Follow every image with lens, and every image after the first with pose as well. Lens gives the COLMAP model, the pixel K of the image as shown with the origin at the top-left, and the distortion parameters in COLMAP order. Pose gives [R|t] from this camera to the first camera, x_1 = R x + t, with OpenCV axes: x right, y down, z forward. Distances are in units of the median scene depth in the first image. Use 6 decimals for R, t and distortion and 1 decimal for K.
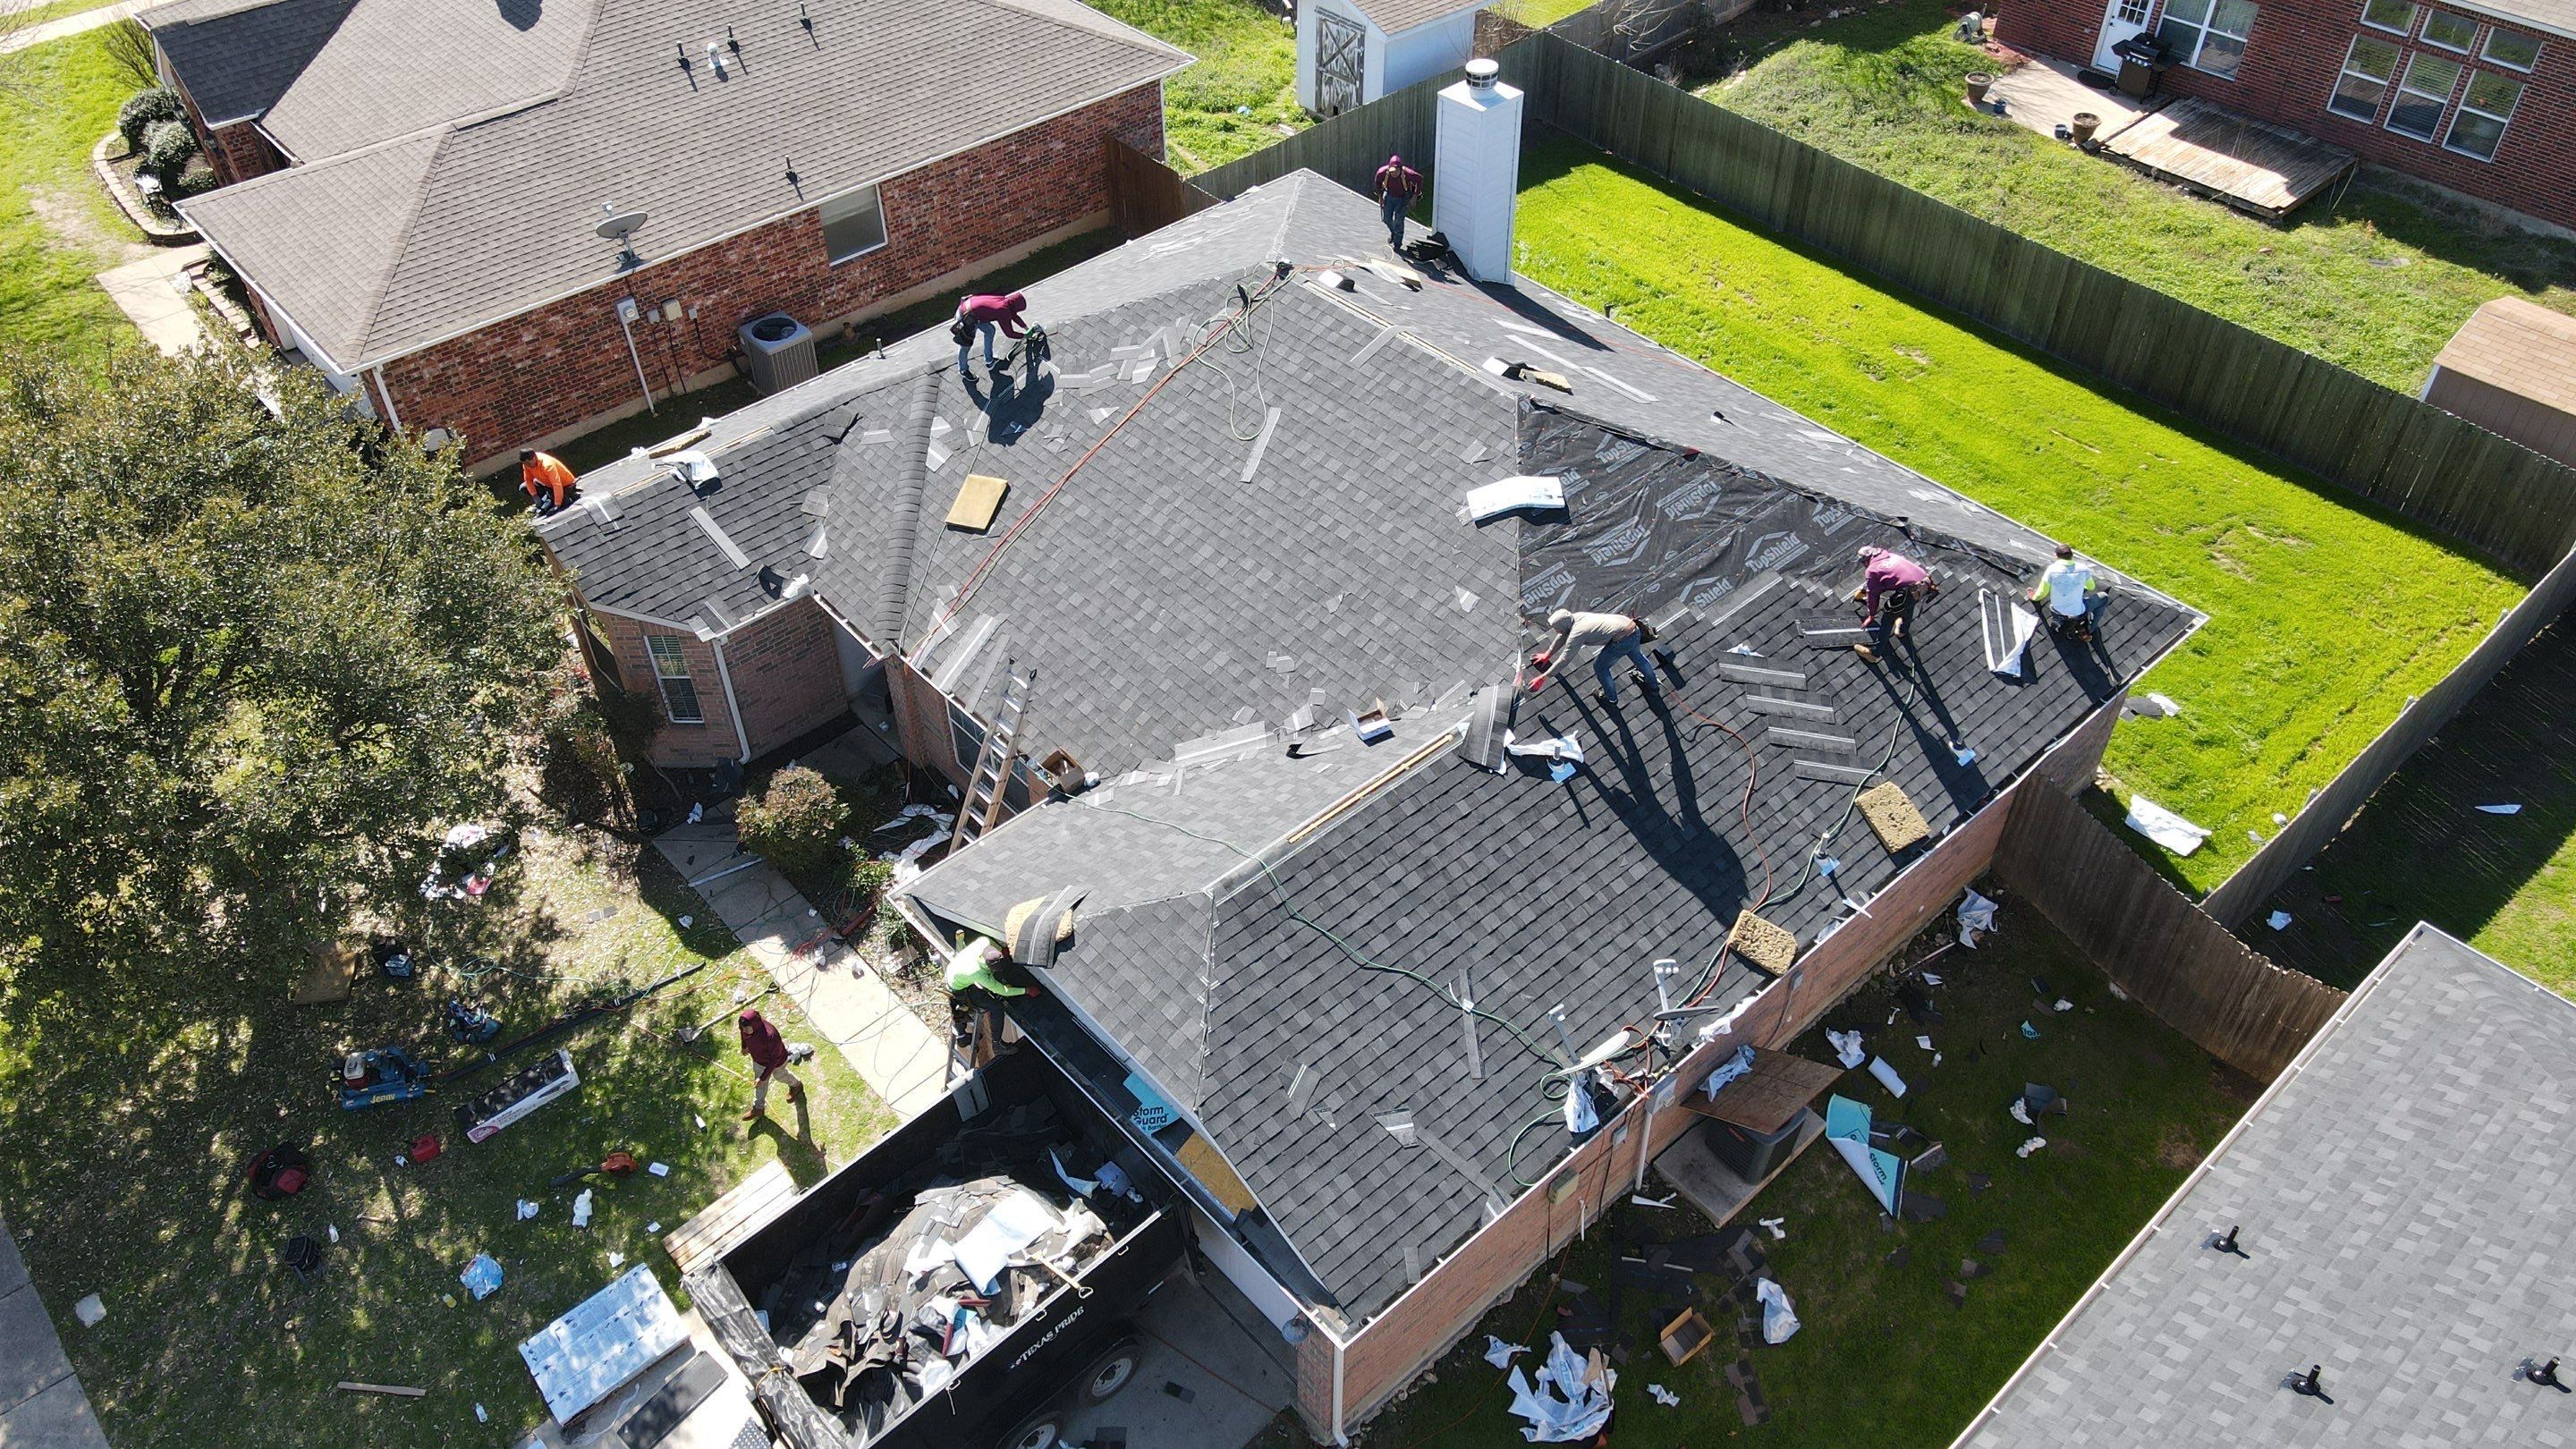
lens RADIAL K [[1897.0, 0, 1285.8], [0, 1897.0, 715.3], [0, 0, 1]] dist [0.011506, 0.015671]
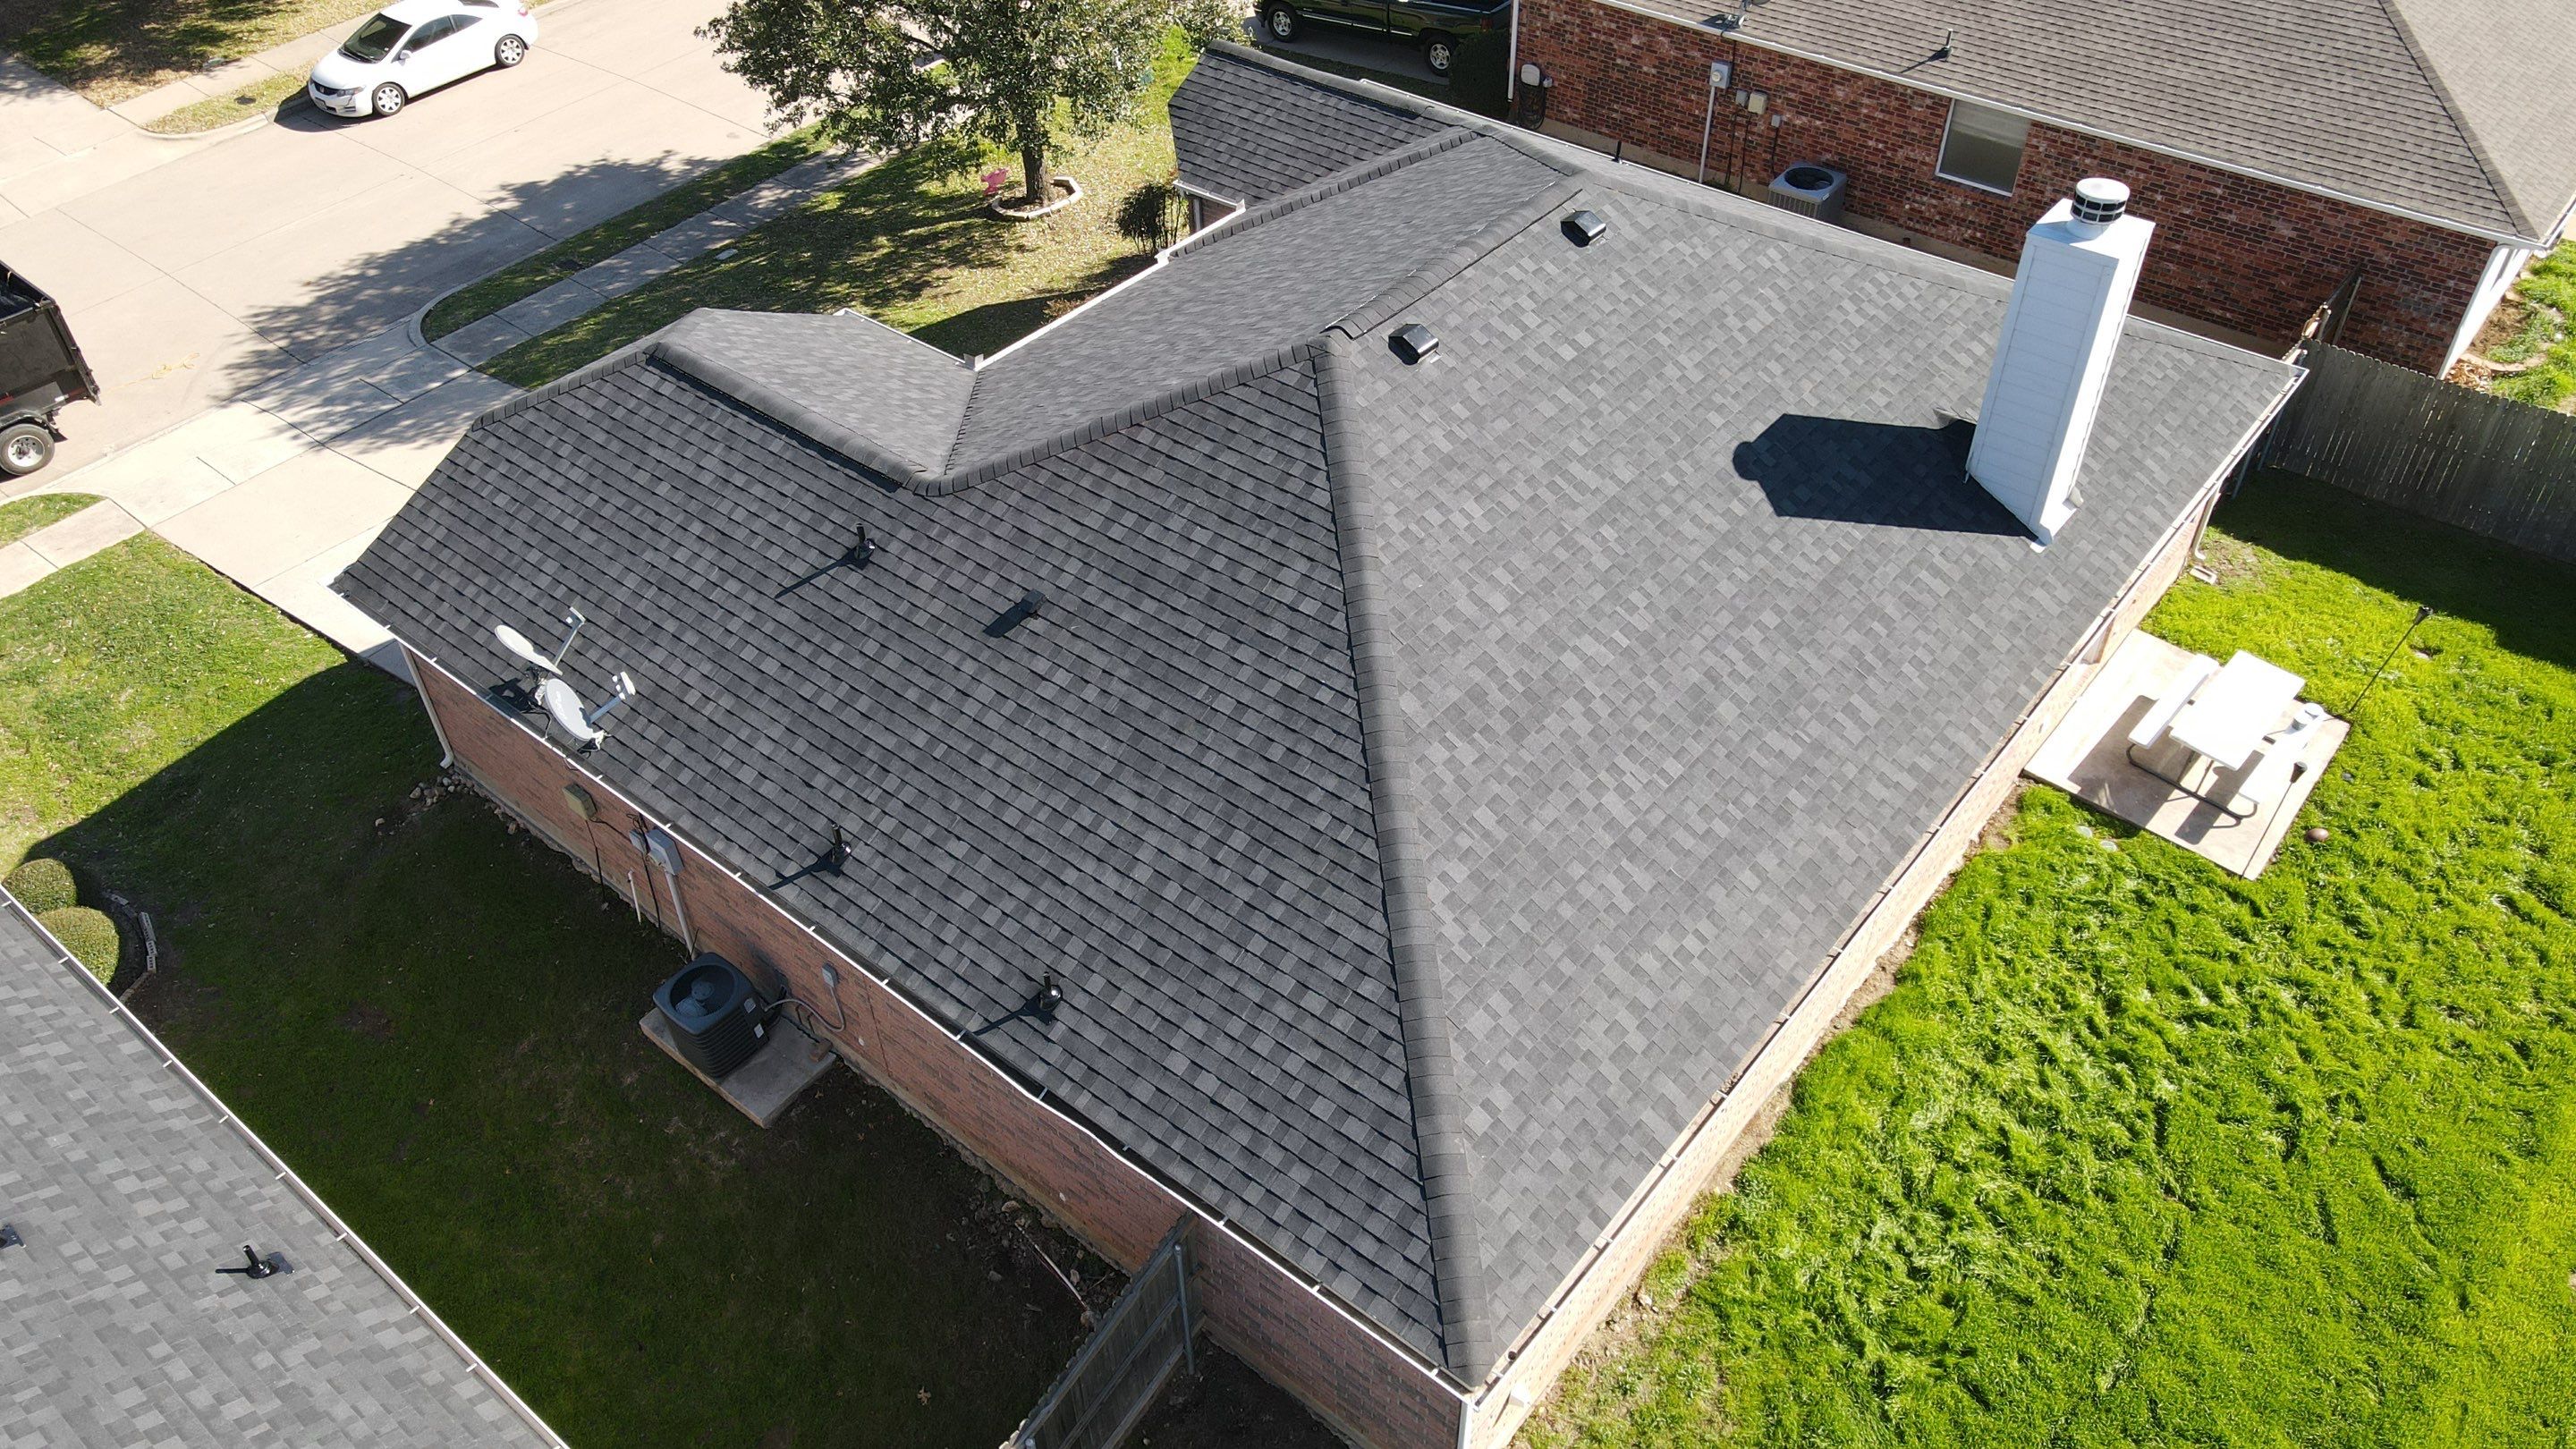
lens RADIAL K [[1897.0, 0, 1274.6], [0, 1897.0, 734.3], [0, 0, 1]] dist [0.011506, 0.015671]
pose [[0.146503, 0.665149, -0.732198, 0.530637], [-0.652368, 0.621376, 0.433945, -0.260630], [0.743608, 0.414088, 0.524955, 0.428172]]
